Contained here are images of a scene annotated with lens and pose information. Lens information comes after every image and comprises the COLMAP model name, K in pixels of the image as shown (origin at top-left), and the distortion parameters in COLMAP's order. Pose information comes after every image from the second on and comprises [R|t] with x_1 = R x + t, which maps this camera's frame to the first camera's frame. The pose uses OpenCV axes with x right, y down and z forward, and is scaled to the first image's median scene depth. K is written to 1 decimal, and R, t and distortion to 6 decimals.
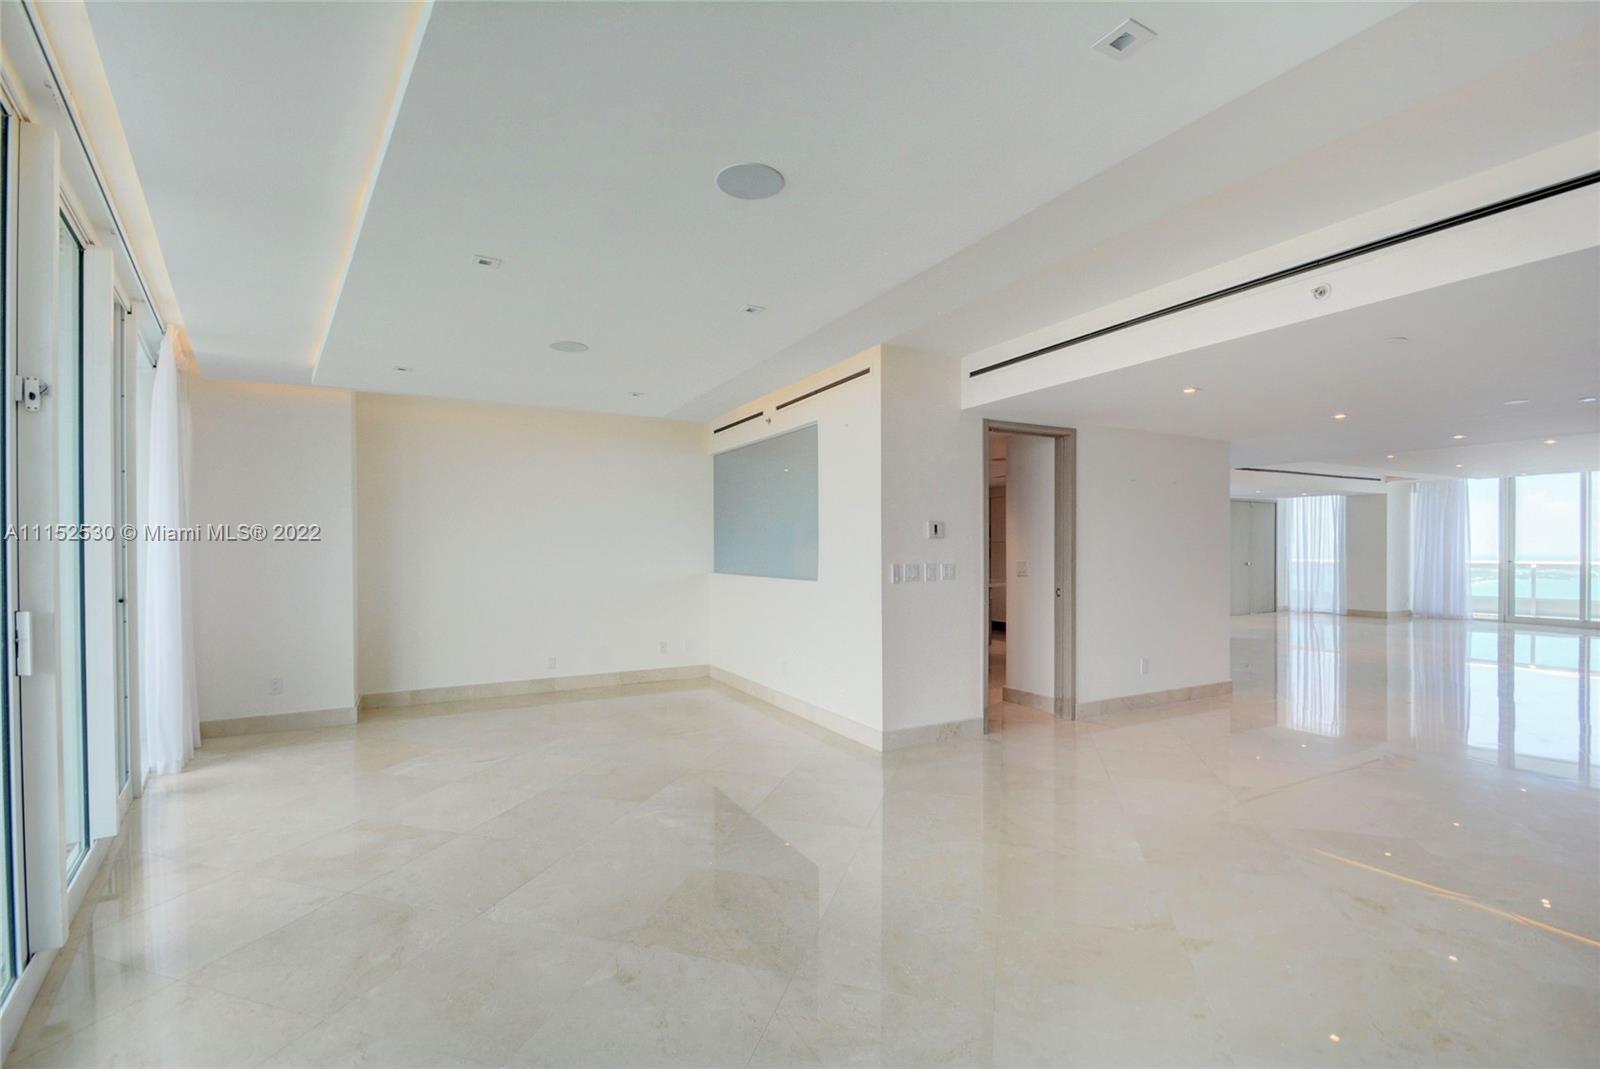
lens RADIAL K [[695.2, 0, 794.6], [0, 695.2, 553.5], [0, 0, 1]] dist [0.000132, -0.000398]
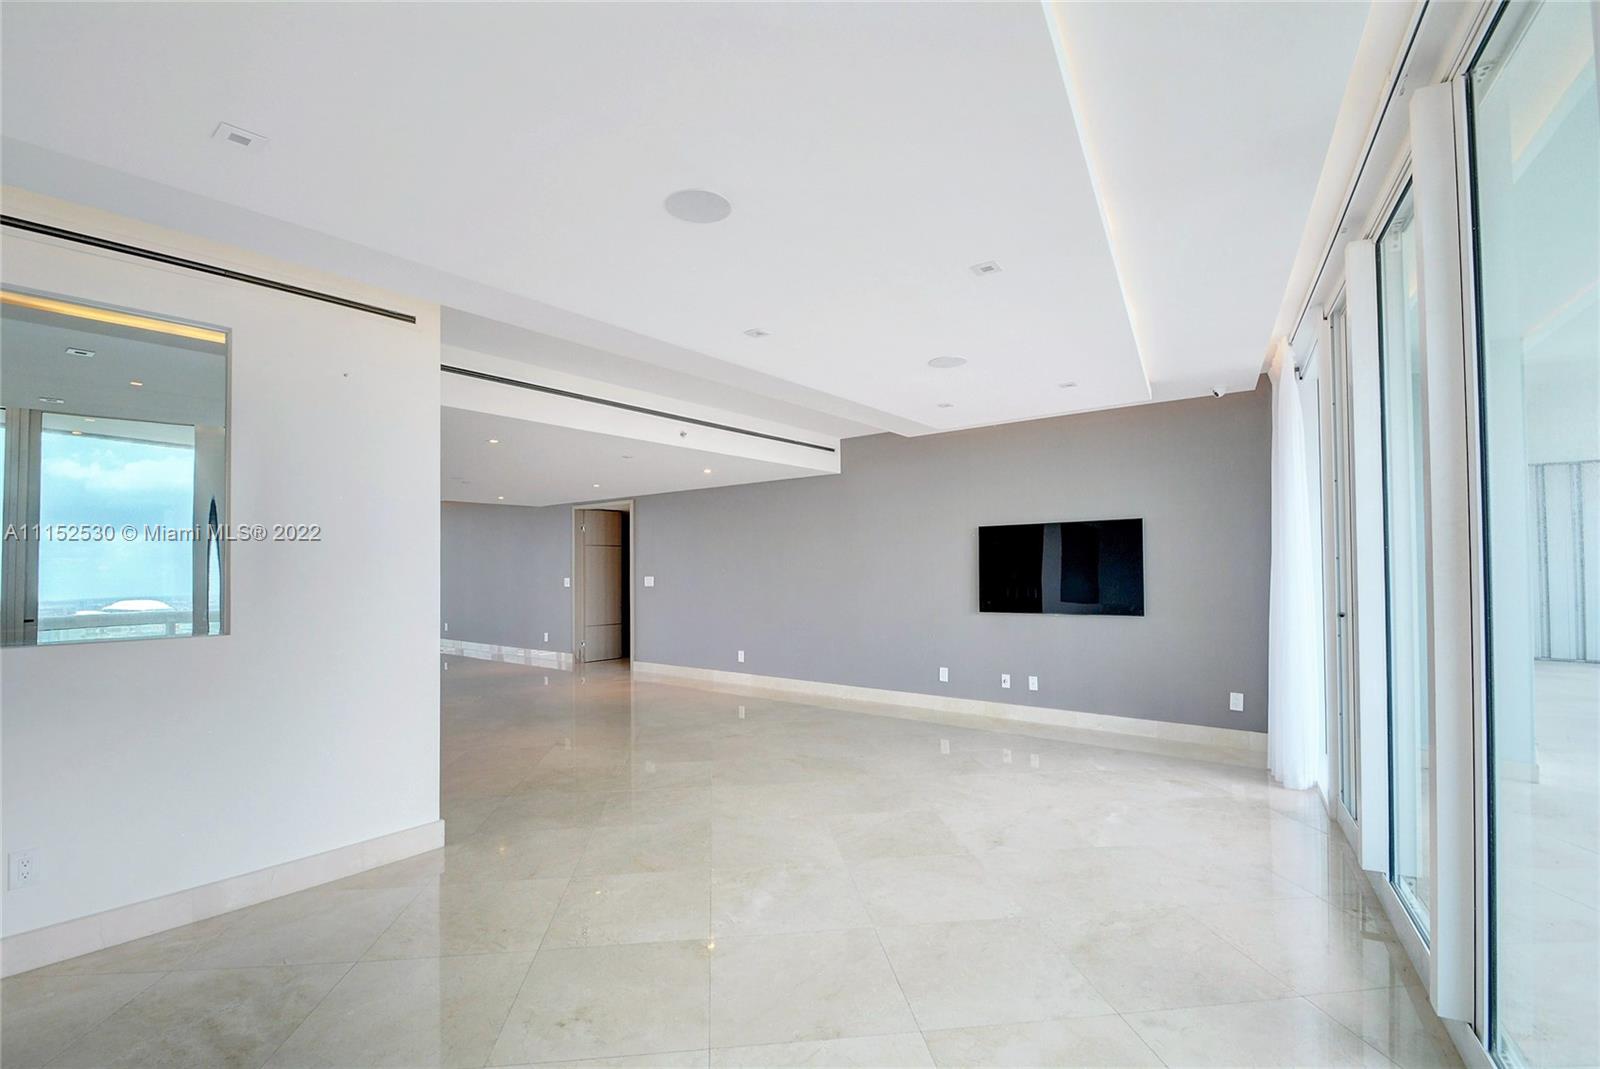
lens RADIAL K [[695.2, 0, 794.6], [0, 695.2, 553.5], [0, 0, 1]] dist [0.000132, -0.000398]
pose [[-0.381507, 0.022839, 0.924084, -0.688511], [0.015146, 0.999715, -0.018456, -0.006152], [-0.924242, 0.006955, -0.381744, 0.909977]]
